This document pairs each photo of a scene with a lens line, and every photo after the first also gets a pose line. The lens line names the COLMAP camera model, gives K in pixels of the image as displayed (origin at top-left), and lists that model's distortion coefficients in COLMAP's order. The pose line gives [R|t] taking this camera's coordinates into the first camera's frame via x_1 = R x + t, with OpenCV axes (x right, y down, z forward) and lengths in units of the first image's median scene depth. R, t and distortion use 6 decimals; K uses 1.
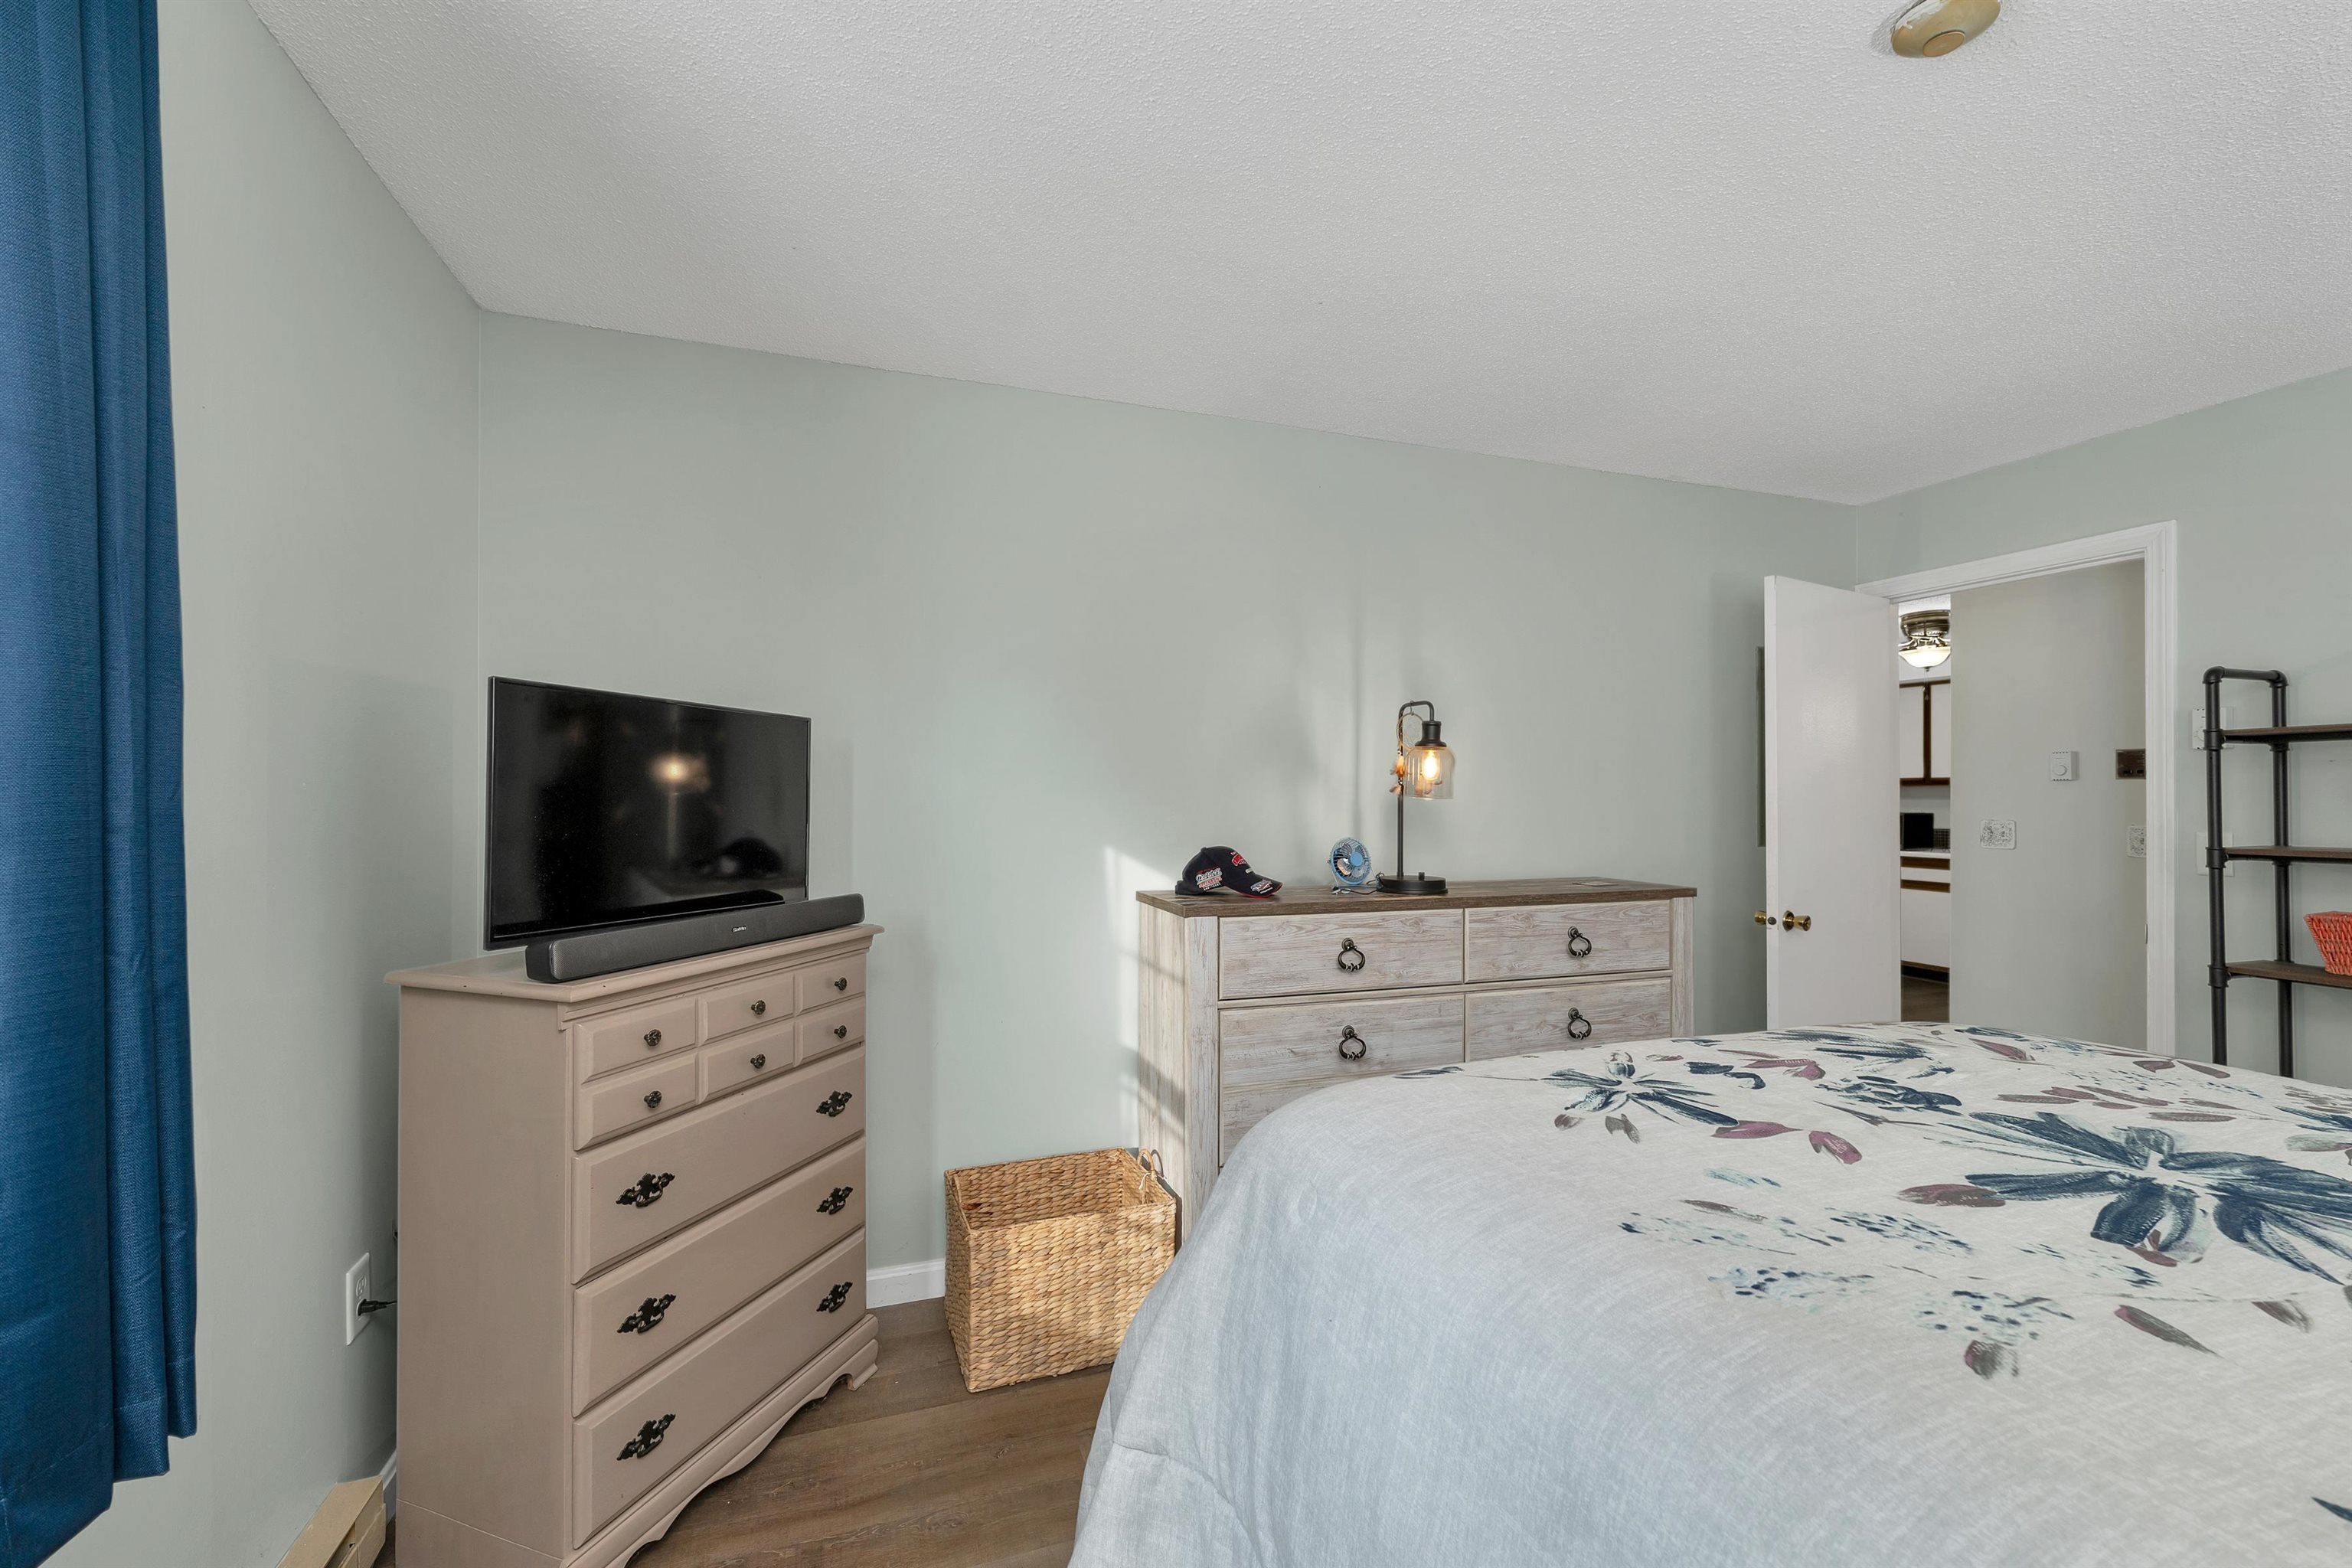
lens RADIAL K [[961.7, 0, 1169.7], [0, 961.7, 787.8], [0, 0, 1]] dist [0.001872, -0.000315]
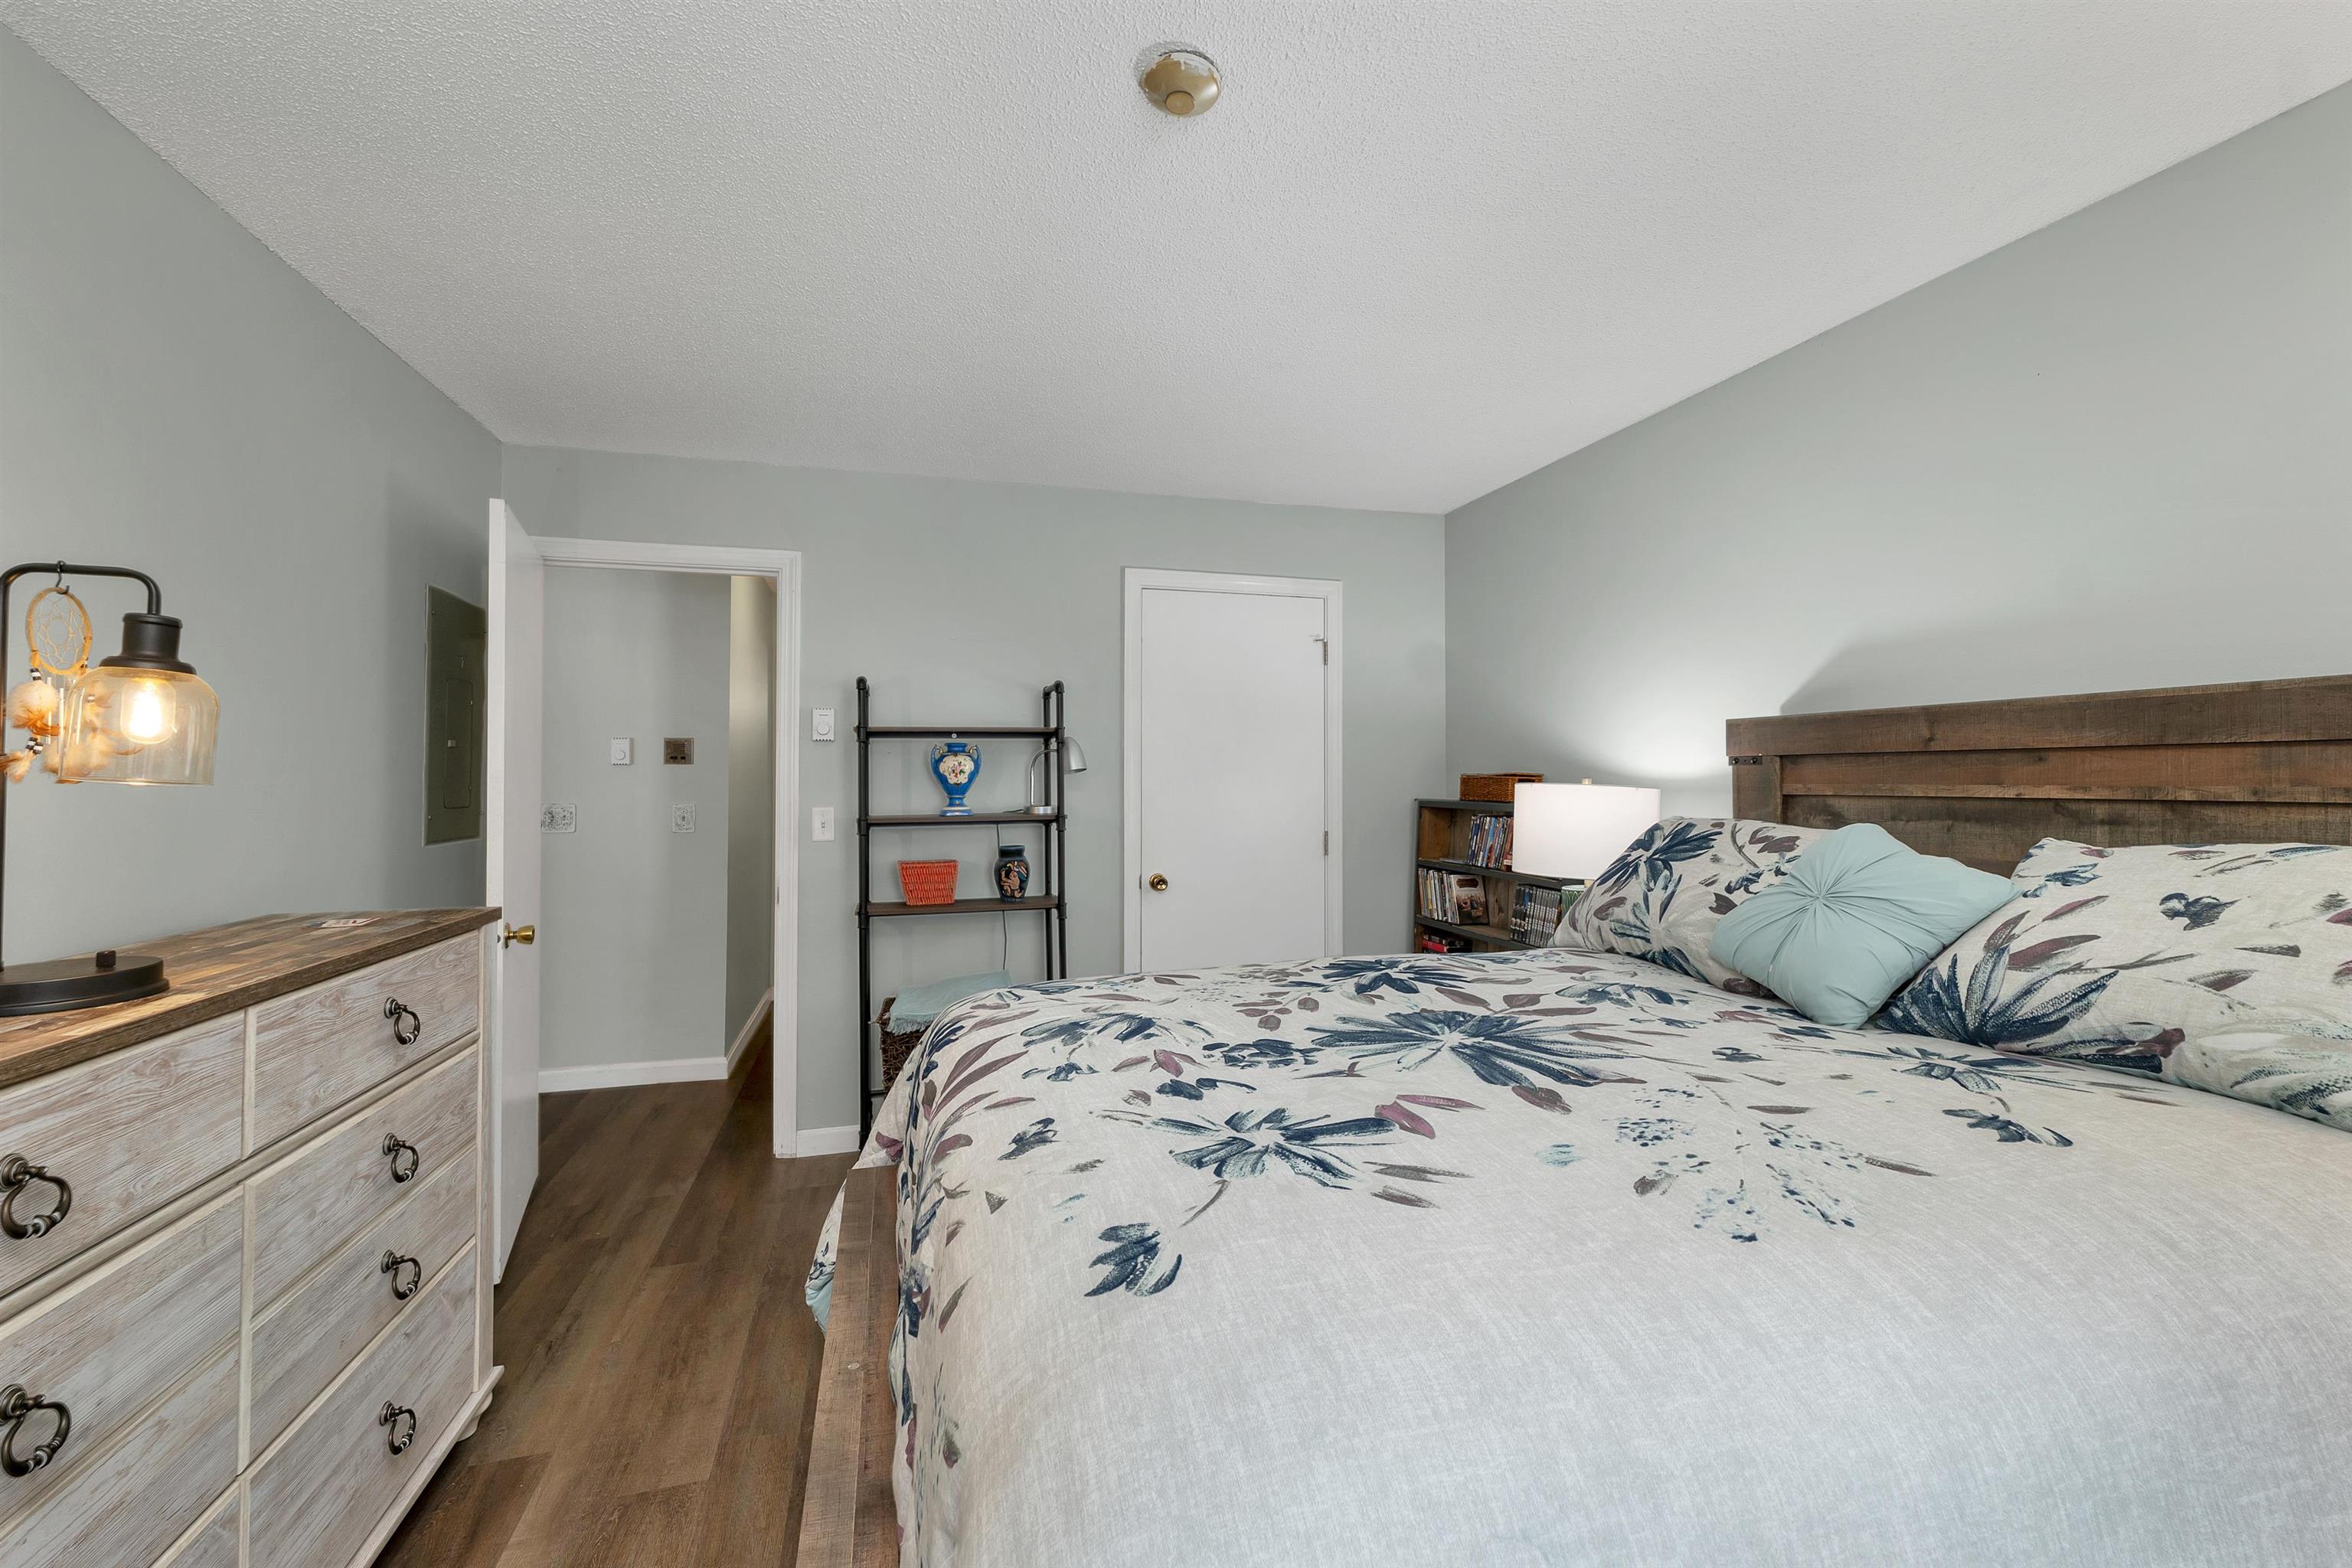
lens RADIAL K [[972.9, 0, 1173.2], [0, 972.9, 764.4], [0, 0, 1]] dist [0.000702, -0.000155]
pose [[0.060191, 0.013740, 0.998092, -0.177363], [-0.003531, 0.999902, -0.013552, 0.006399], [-0.998181, -0.002708, 0.060233, 0.536752]]
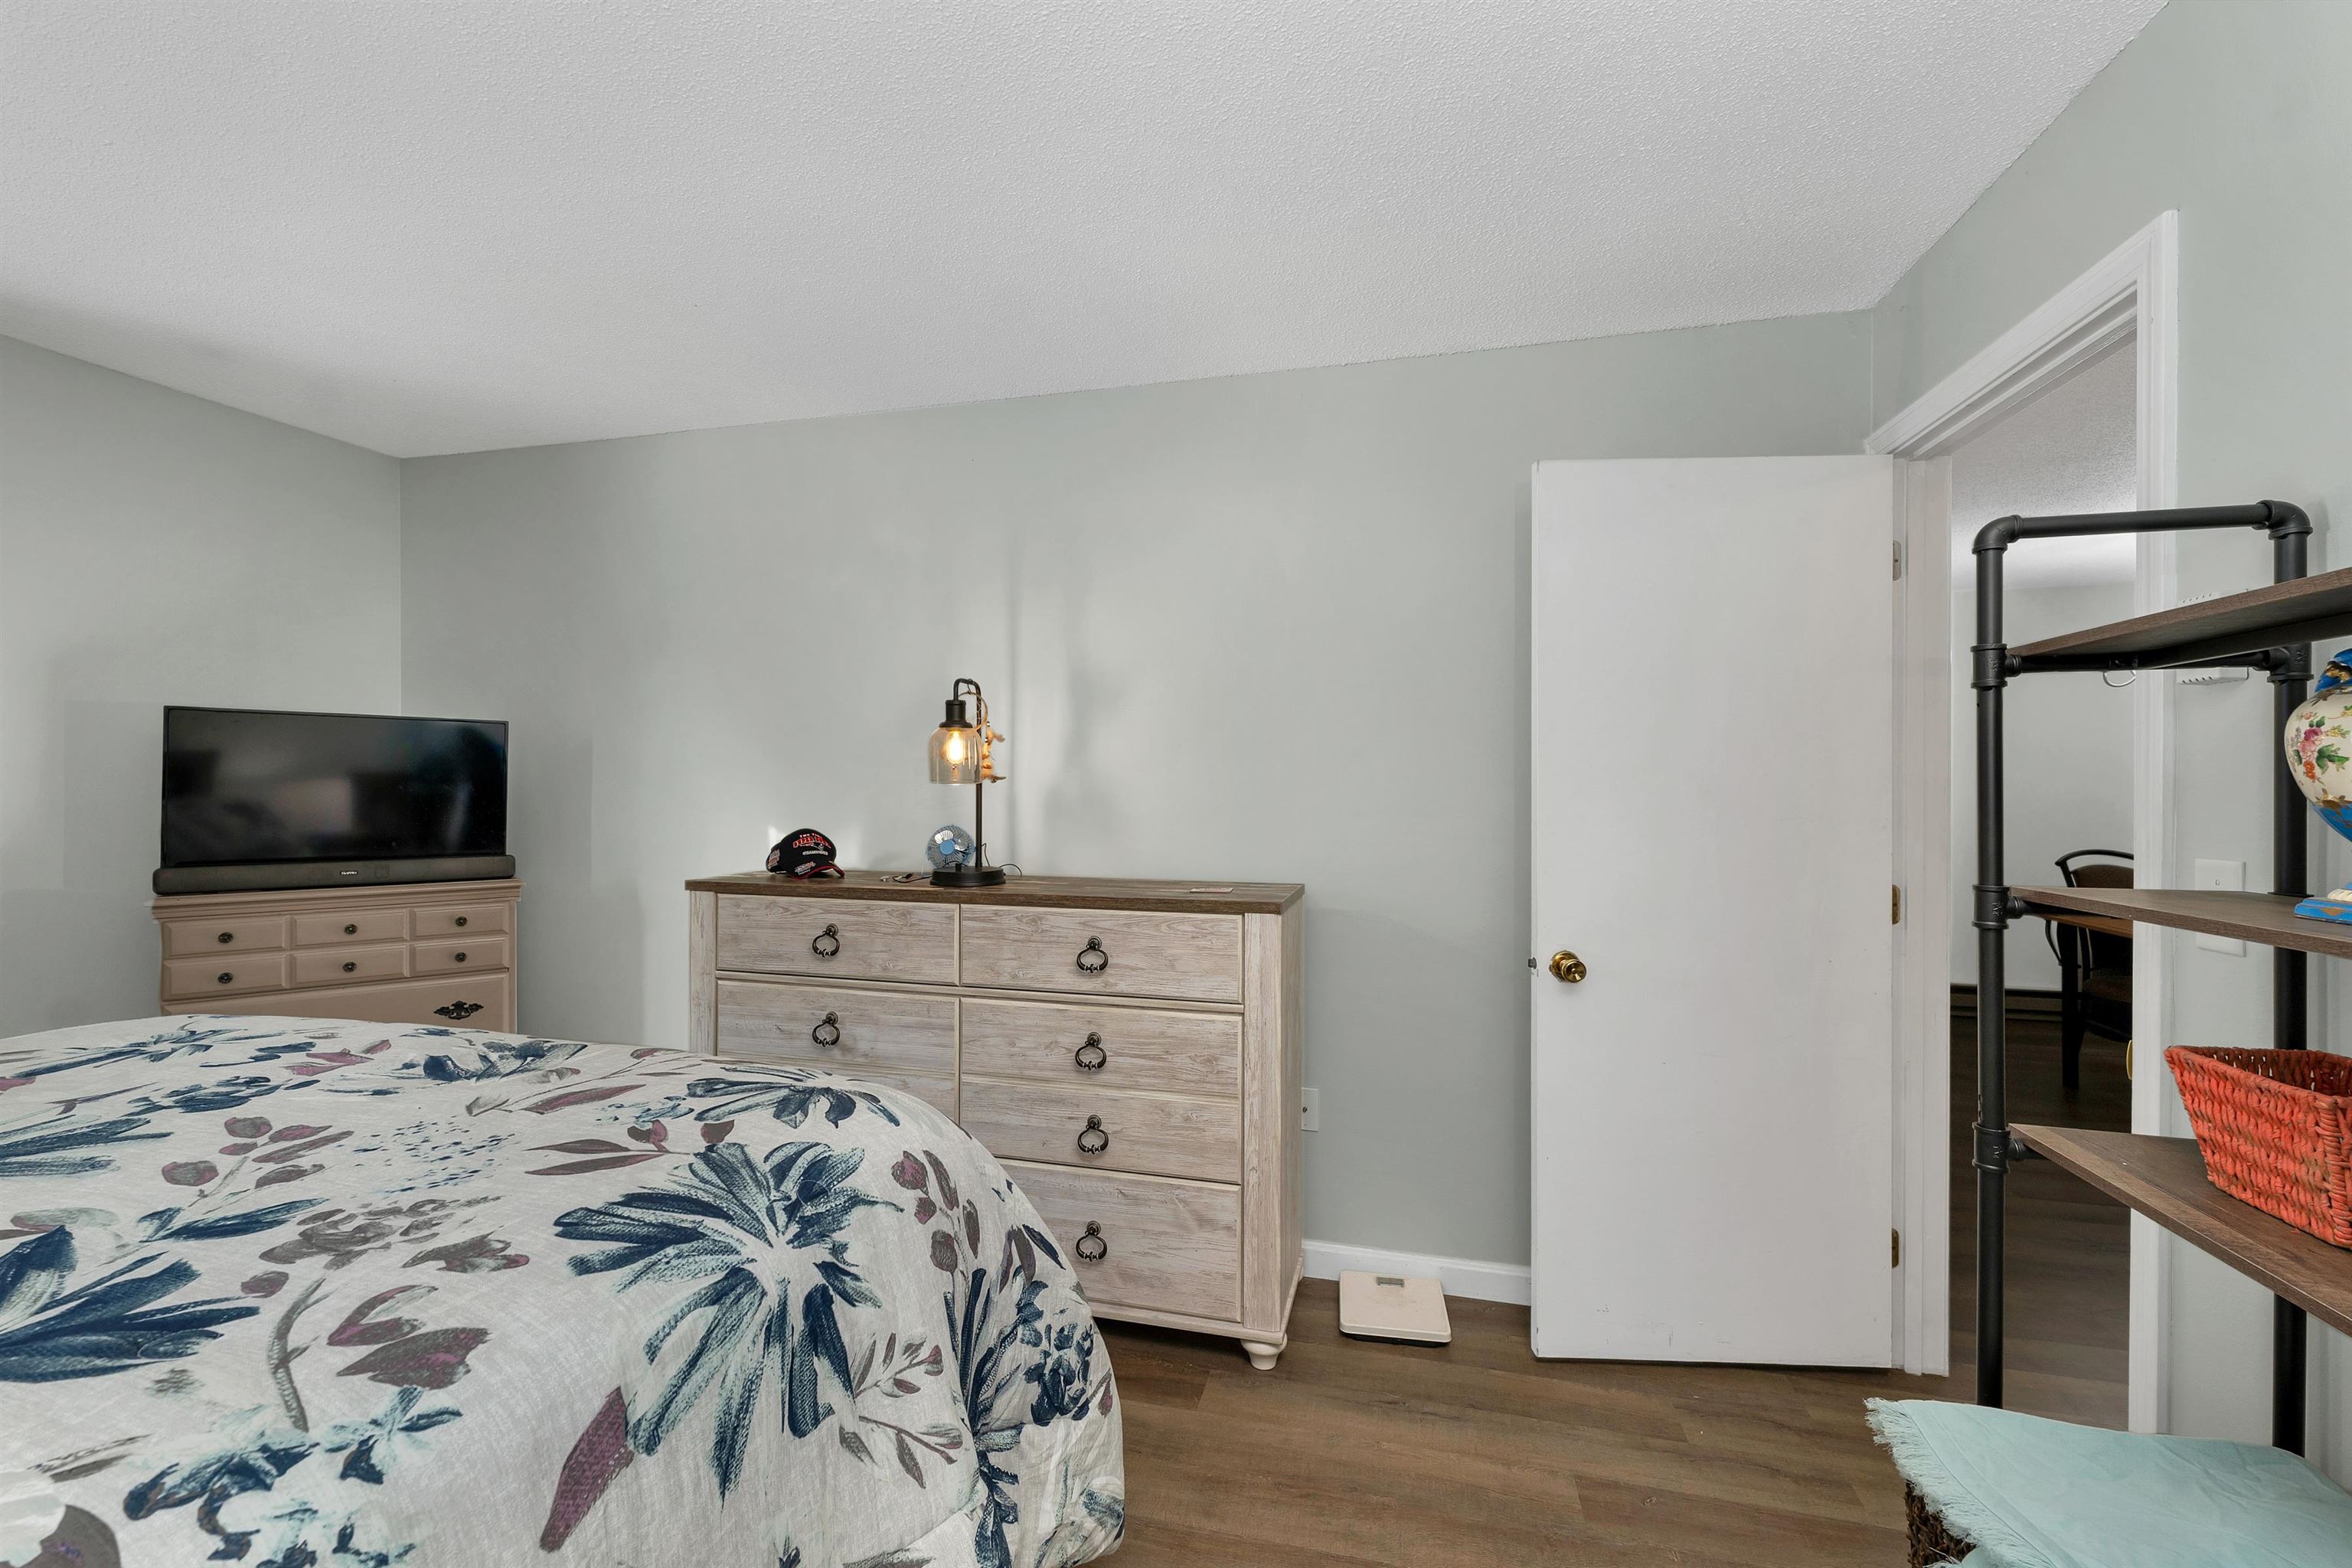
lens RADIAL K [[961.7, 0, 1169.7], [0, 961.7, 787.8], [0, 0, 1]] dist [0.001872, -0.000315]
pose [[0.834256, 0.005142, -0.551354, 1.054395], [0.001450, 0.999933, 0.011519, 0.005569], [0.551376, -0.010410, 0.834192, 0.378120]]
